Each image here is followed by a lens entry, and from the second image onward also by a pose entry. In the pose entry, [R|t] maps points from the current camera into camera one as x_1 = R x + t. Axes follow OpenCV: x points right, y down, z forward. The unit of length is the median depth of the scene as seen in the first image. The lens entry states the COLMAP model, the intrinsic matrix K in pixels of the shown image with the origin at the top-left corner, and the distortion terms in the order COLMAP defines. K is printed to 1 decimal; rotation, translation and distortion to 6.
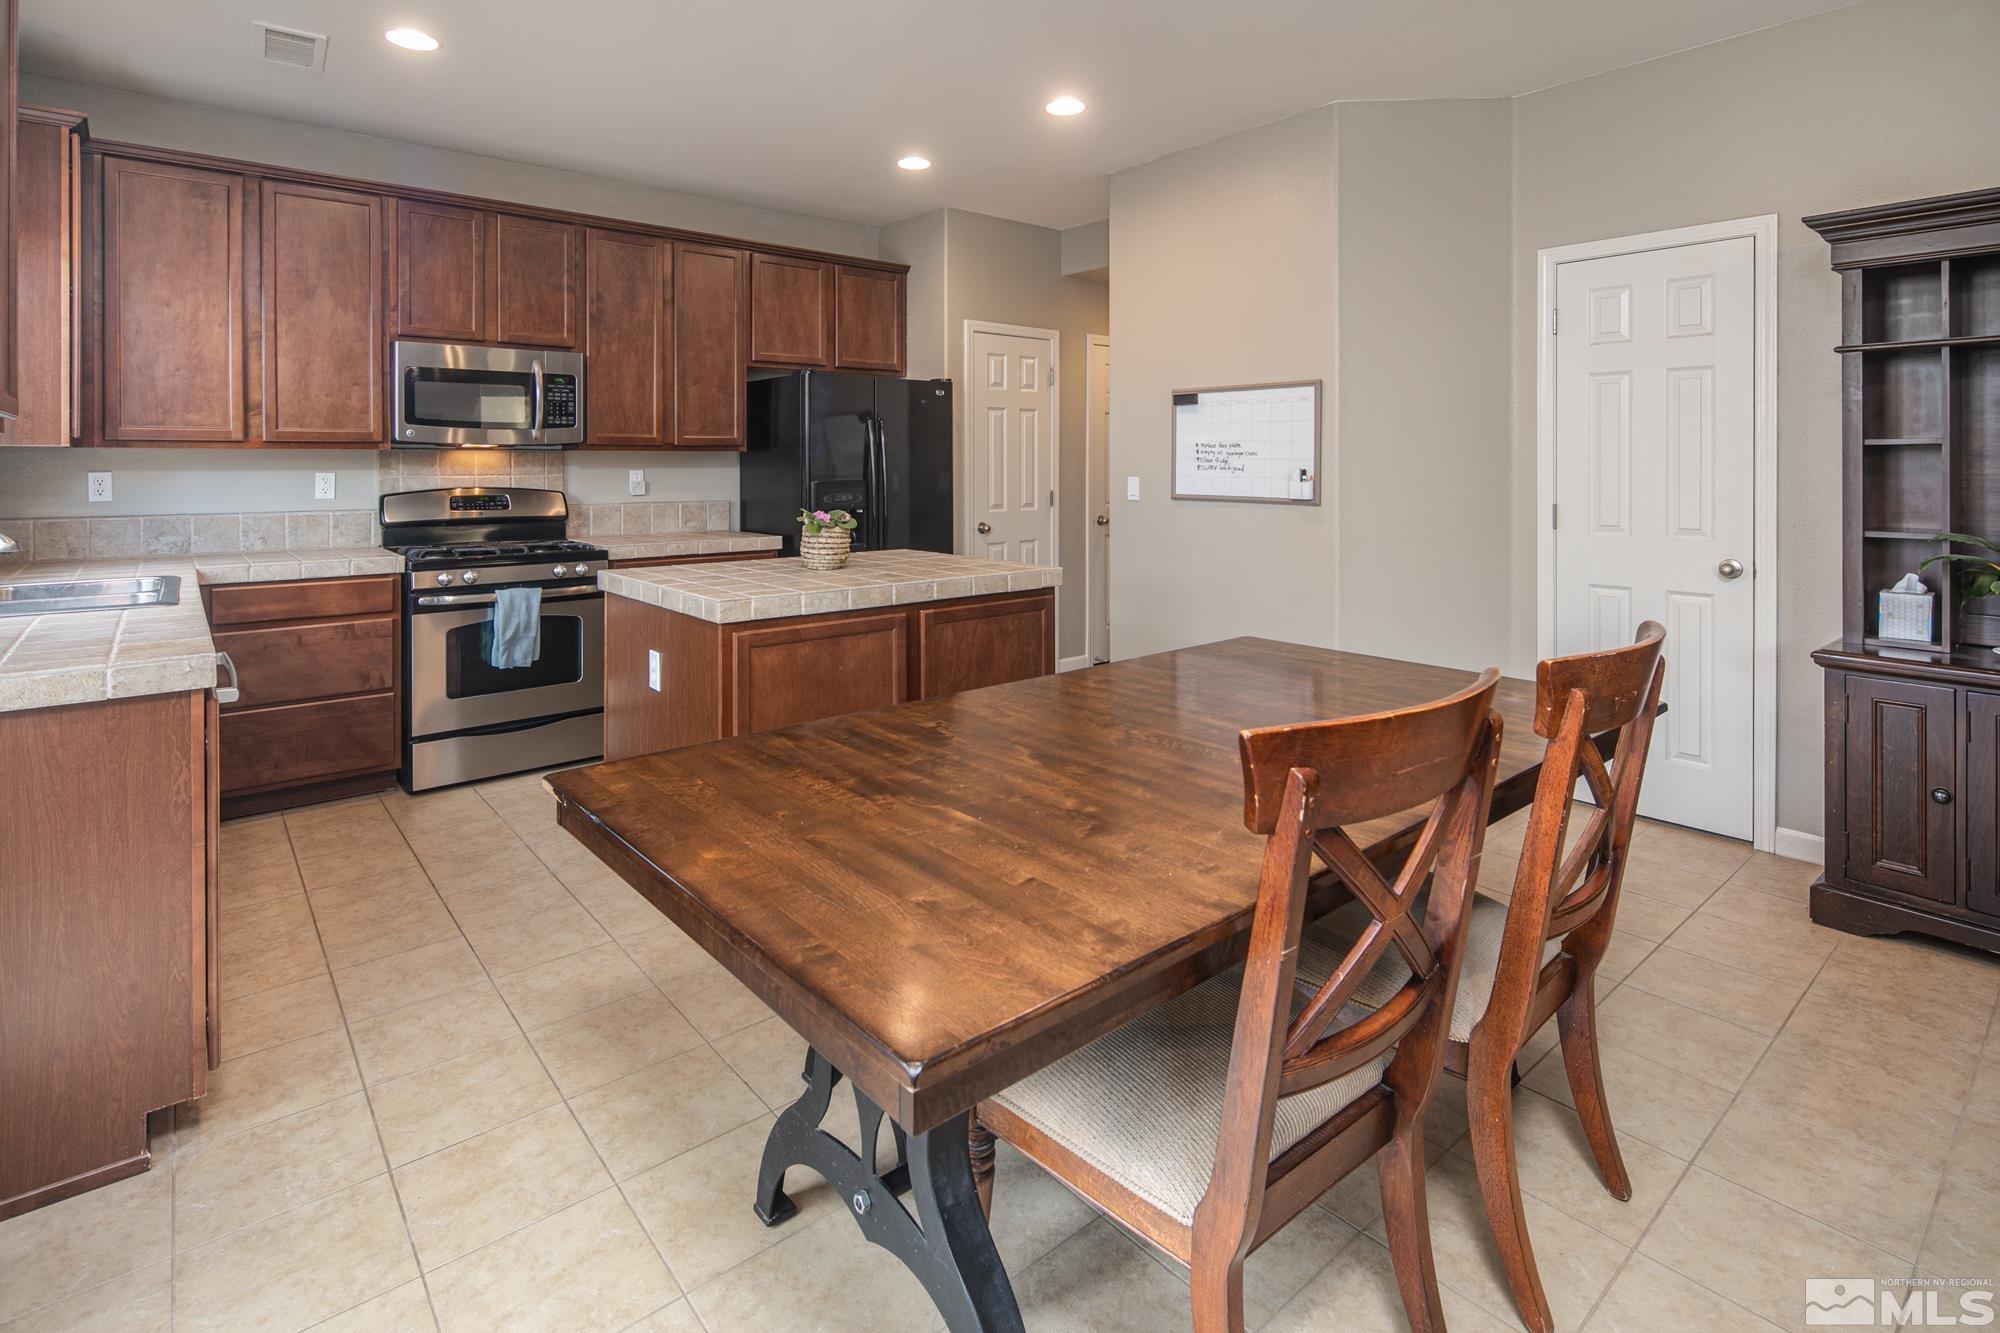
lens RADIAL K [[972.9, 0, 994.5], [0, 972.9, 469.5], [0, 0, 1]] dist [0.006338, -0.005032]
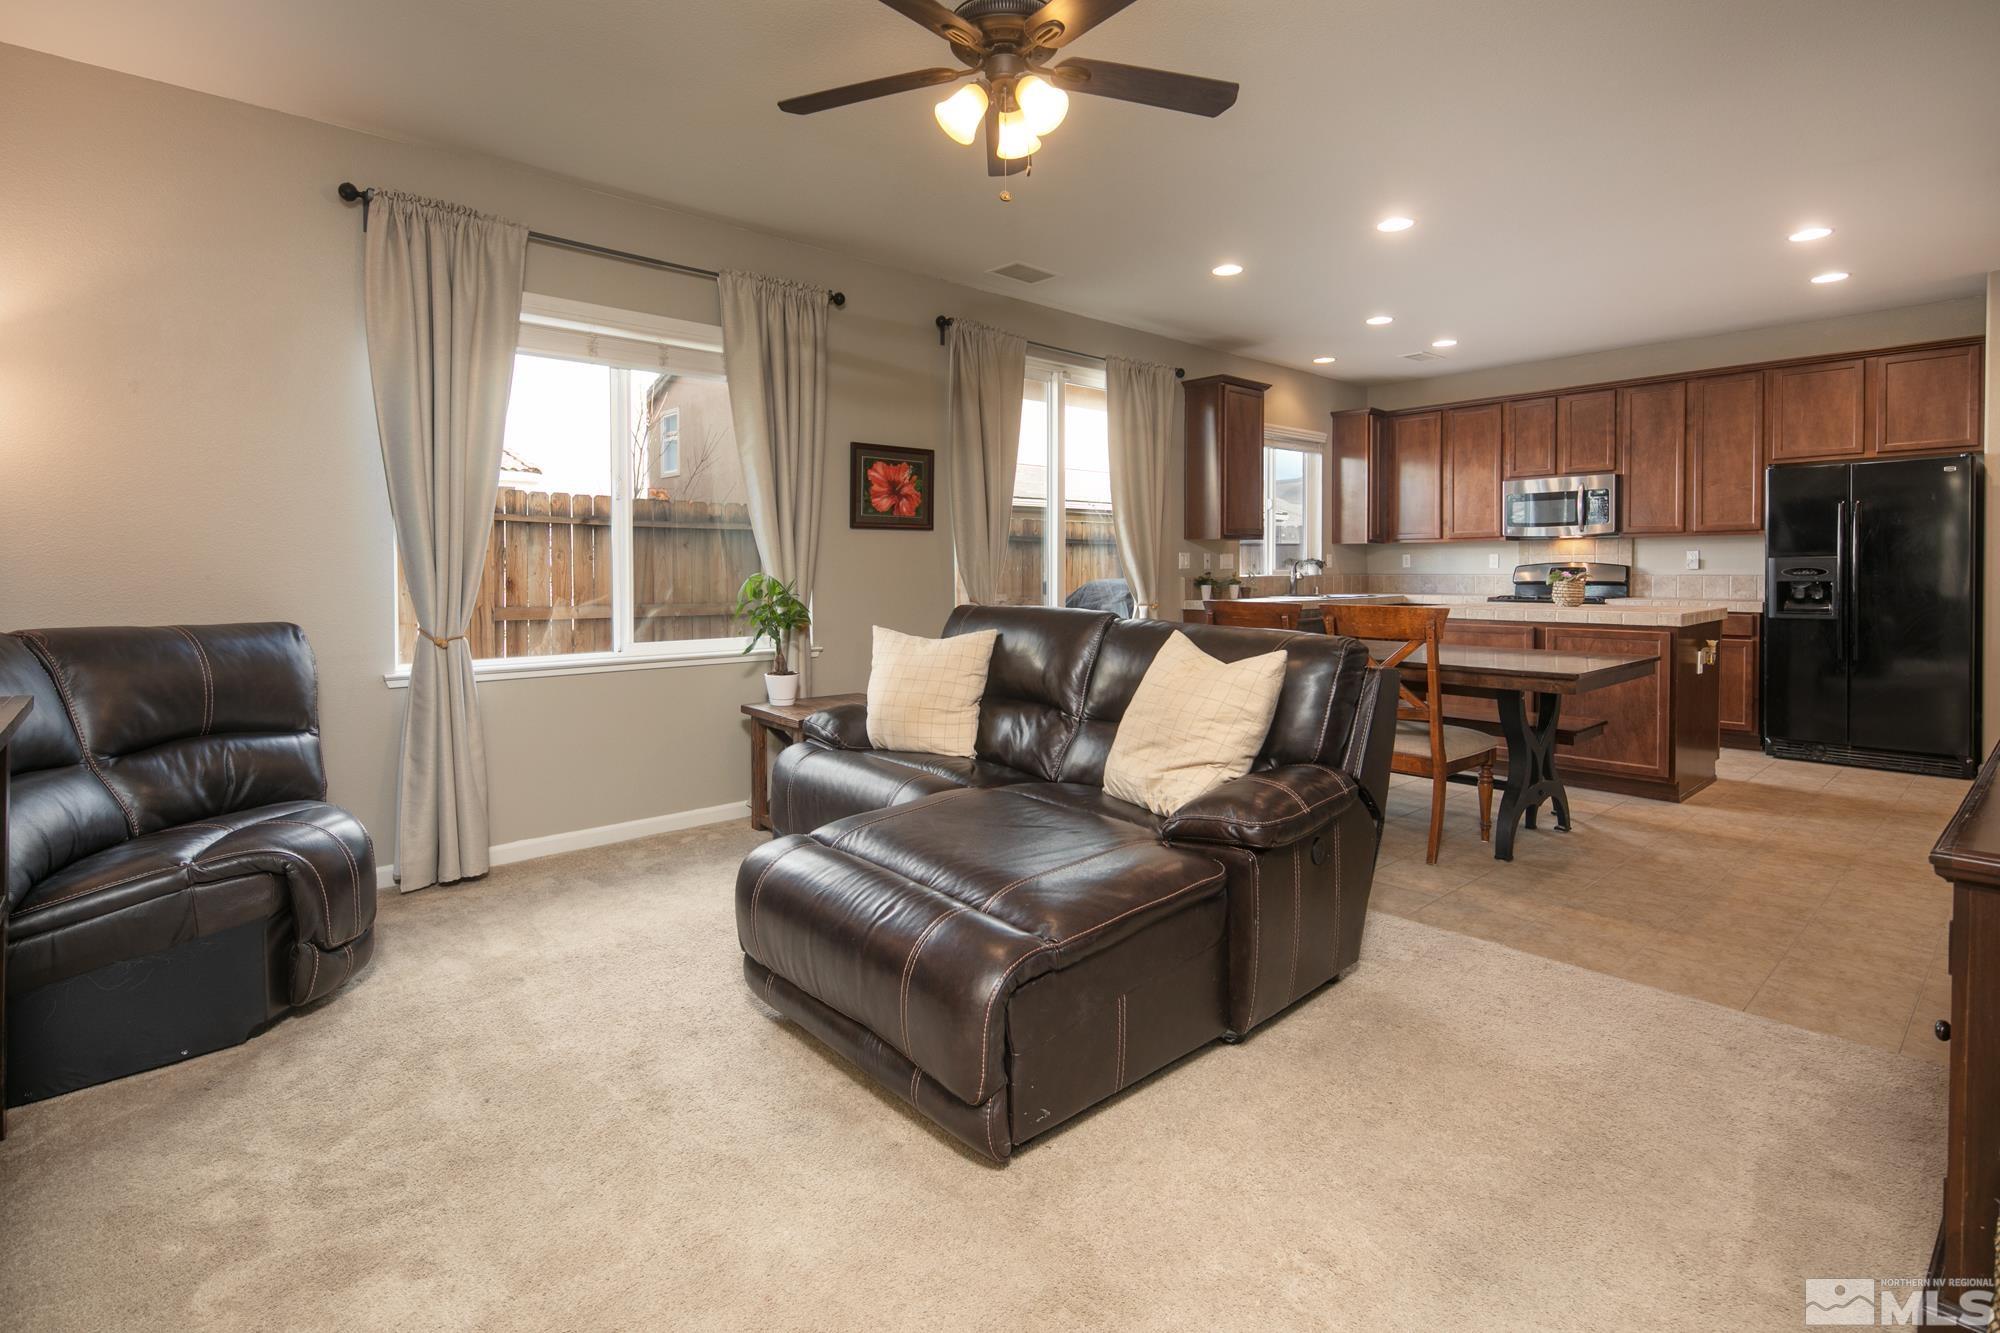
lens RADIAL K [[972.9, 0, 1006.6], [0, 972.9, 586.0], [0, 0, 1]] dist [0.006338, -0.005032]
pose [[0.046628, 0.021479, -0.998681, 1.181429], [0.001090, 0.999767, 0.021553, 0.024663], [0.998912, -0.002094, 0.046593, -0.022768]]
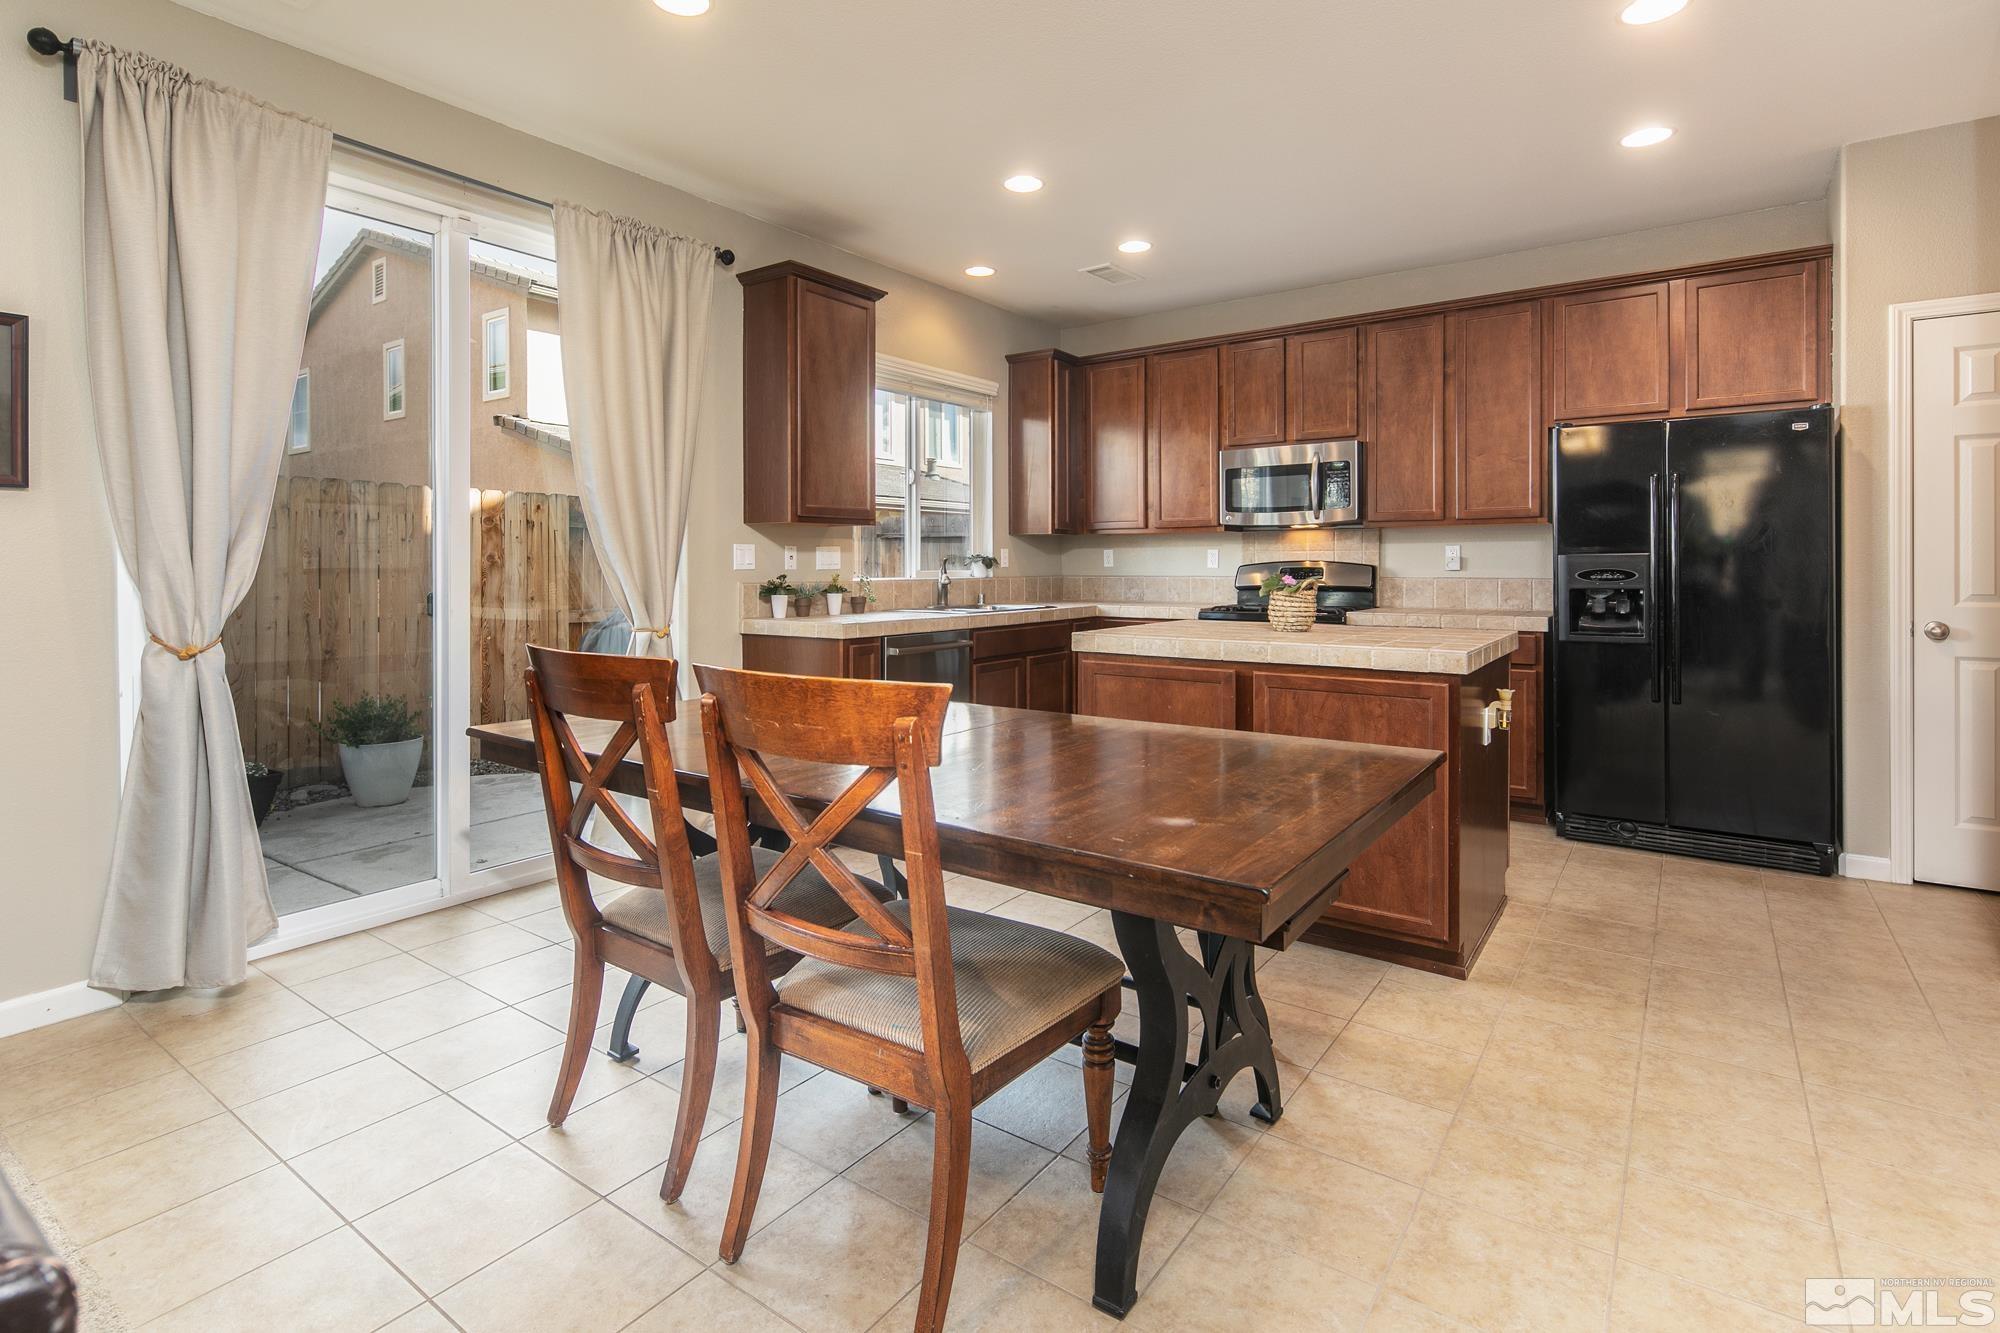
lens RADIAL K [[972.9, 0, 990.9], [0, 972.9, 566.7], [0, 0, 1]] dist [0.006338, -0.005032]
pose [[0.241972, 0.003878, -0.970275, 0.621984], [-0.001205, 0.999992, 0.003697, 0.024371], [0.970282, 0.000275, 0.241975, 0.362506]]
